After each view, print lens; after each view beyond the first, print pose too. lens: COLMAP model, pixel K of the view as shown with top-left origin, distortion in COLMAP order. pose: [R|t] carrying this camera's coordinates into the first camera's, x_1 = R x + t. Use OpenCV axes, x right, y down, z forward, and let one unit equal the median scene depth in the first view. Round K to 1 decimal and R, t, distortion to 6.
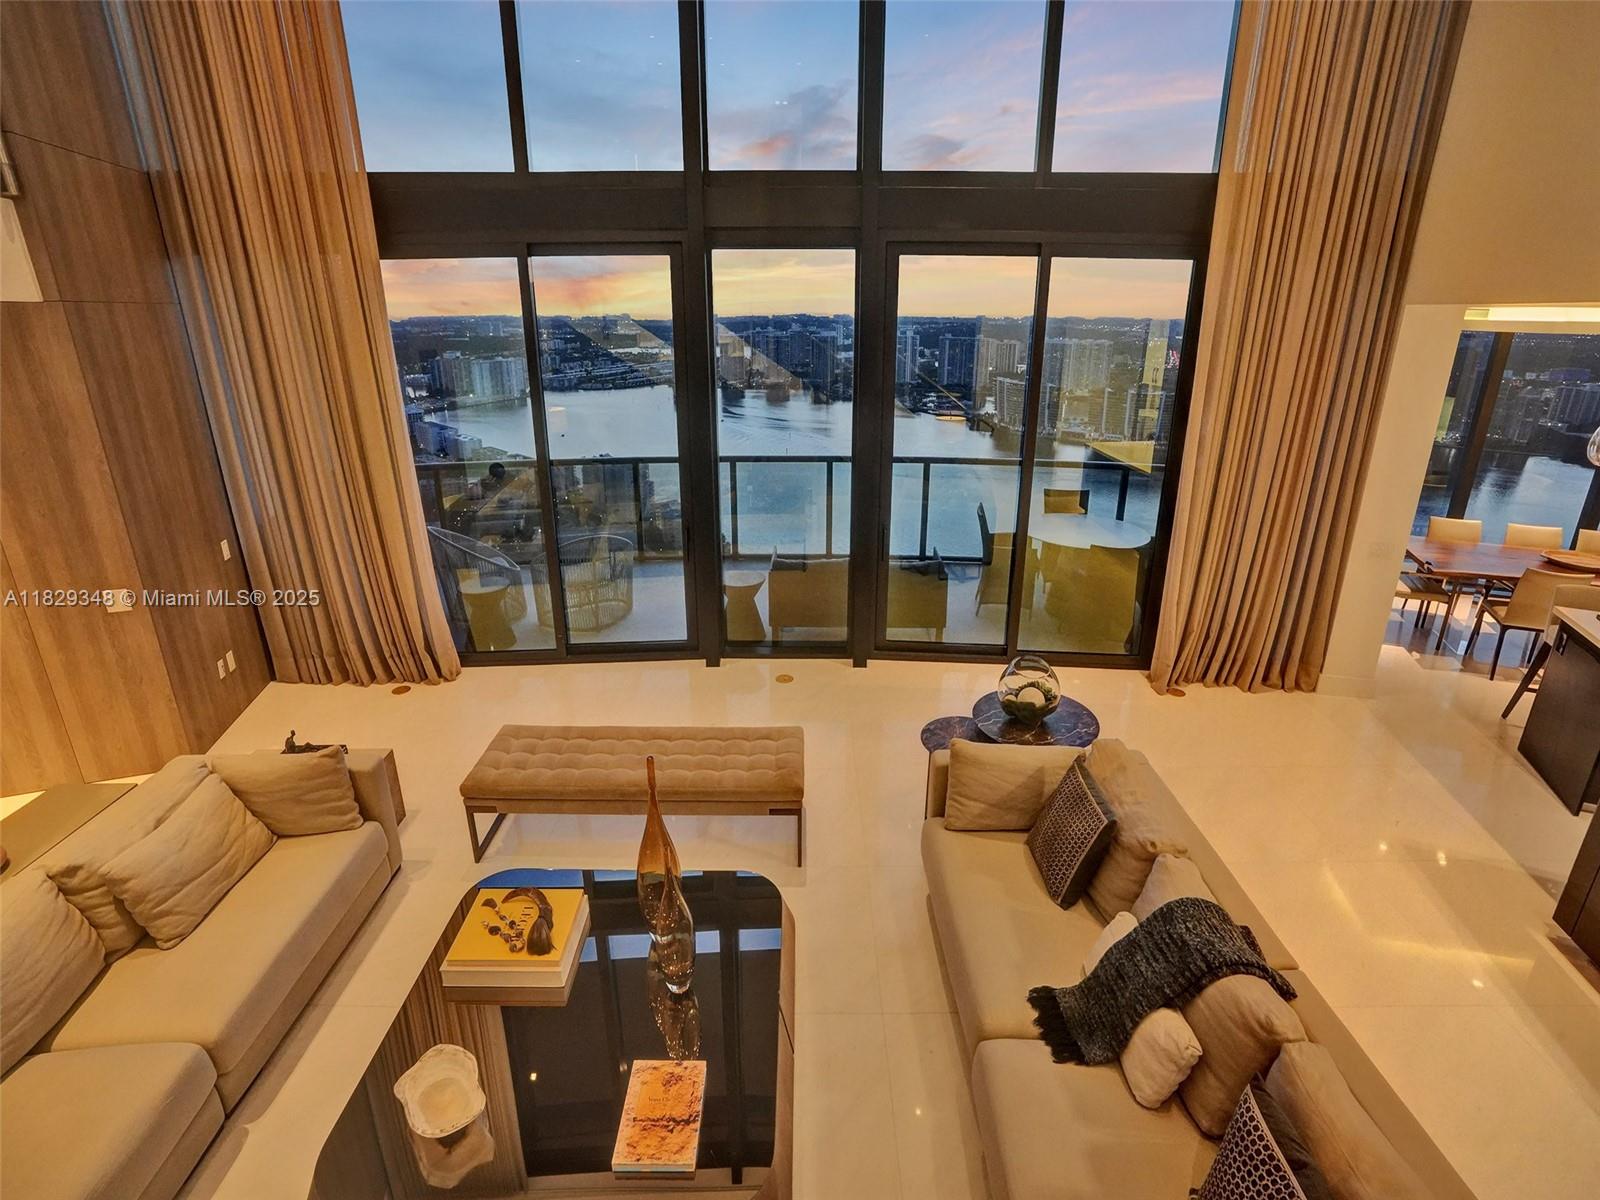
lens RADIAL K [[742.6, 0, 796.3], [0, 742.6, 585.9], [0, 0, 1]] dist [-0.052608, 0.016032]
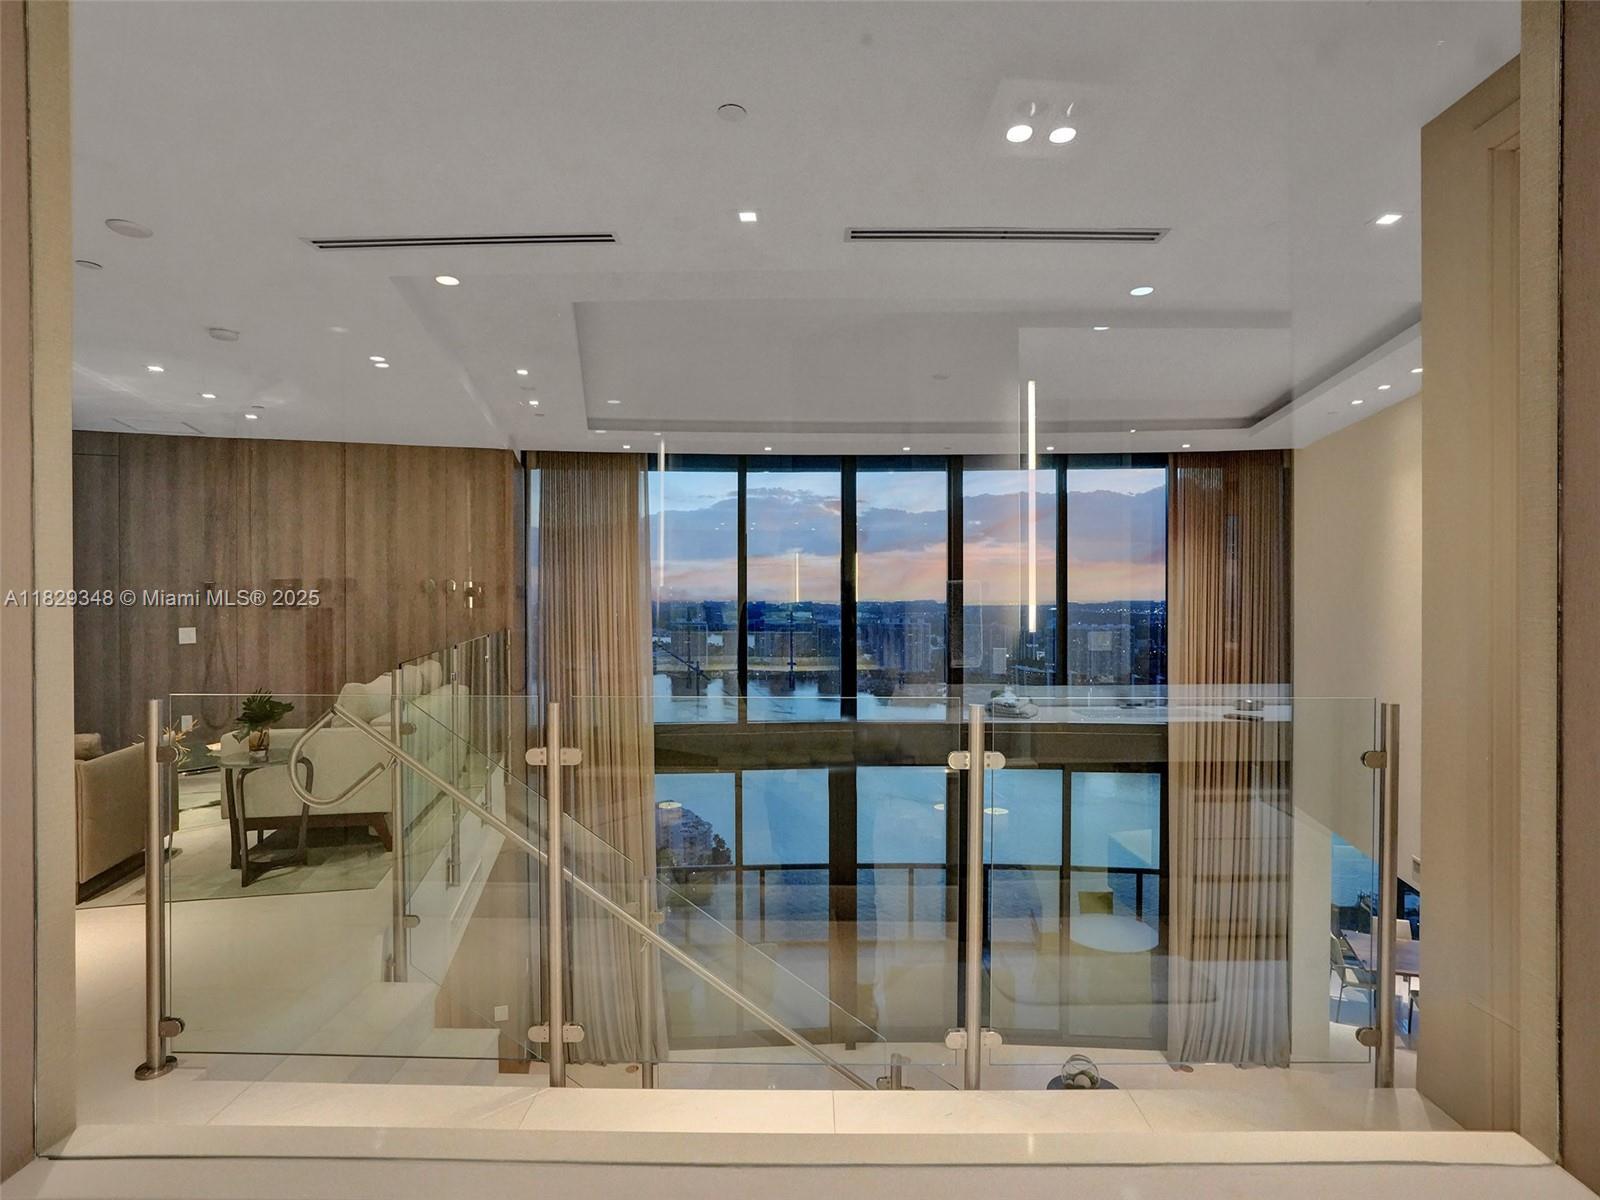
lens RADIAL K [[816.9, 0, 799.5], [0, 816.9, 629.3], [0, 0, 1]] dist [-0.049616, 0.000315]
pose [[0.999984, -0.005059, -0.002395, -0.246467], [0.004054, 0.949641, -0.313313, -0.215590], [0.003860, 0.313298, 0.949647, -0.829750]]
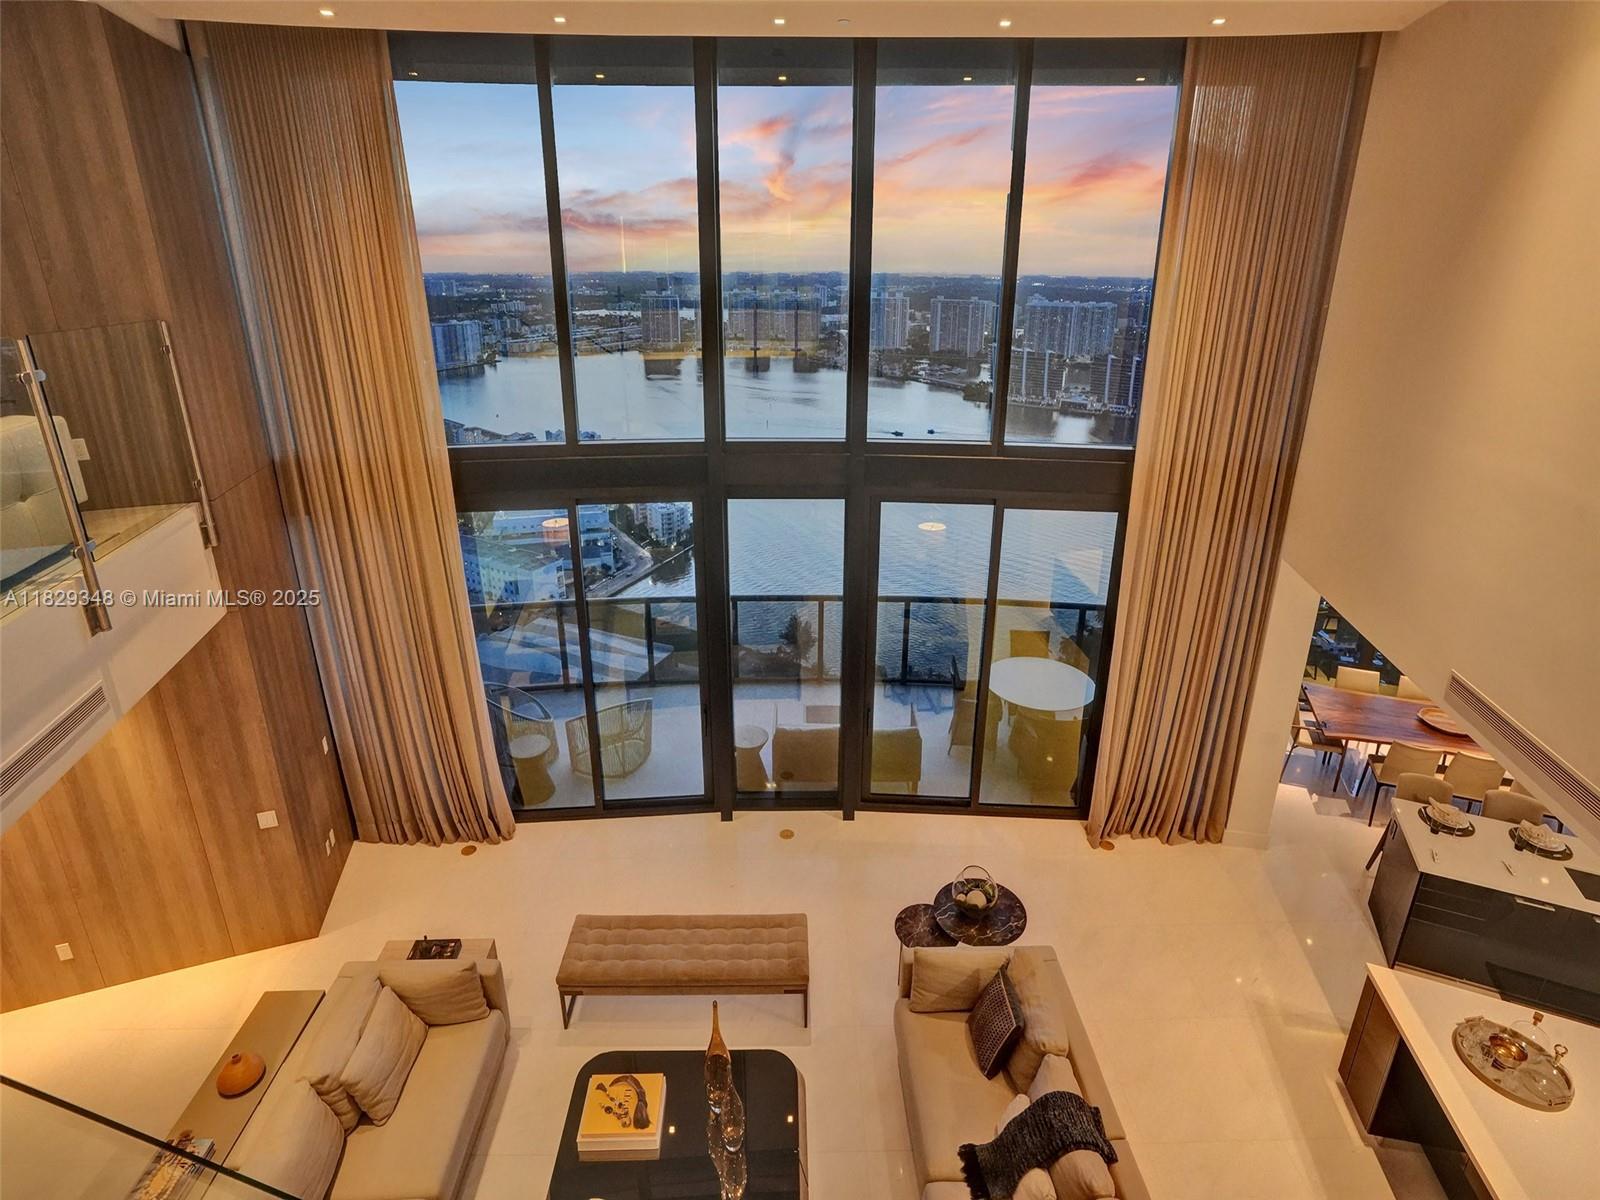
lens RADIAL K [[803.5, 0, 792.6], [0, 803.5, 571.8], [0, 0, 1]] dist [-0.047609, 0.021868]
pose [[0.999825, -0.003285, 0.018408, -0.035477], [0.003177, 0.999978, 0.005858, -0.386186], [-0.018427, -0.005799, 0.999813, -0.376325]]
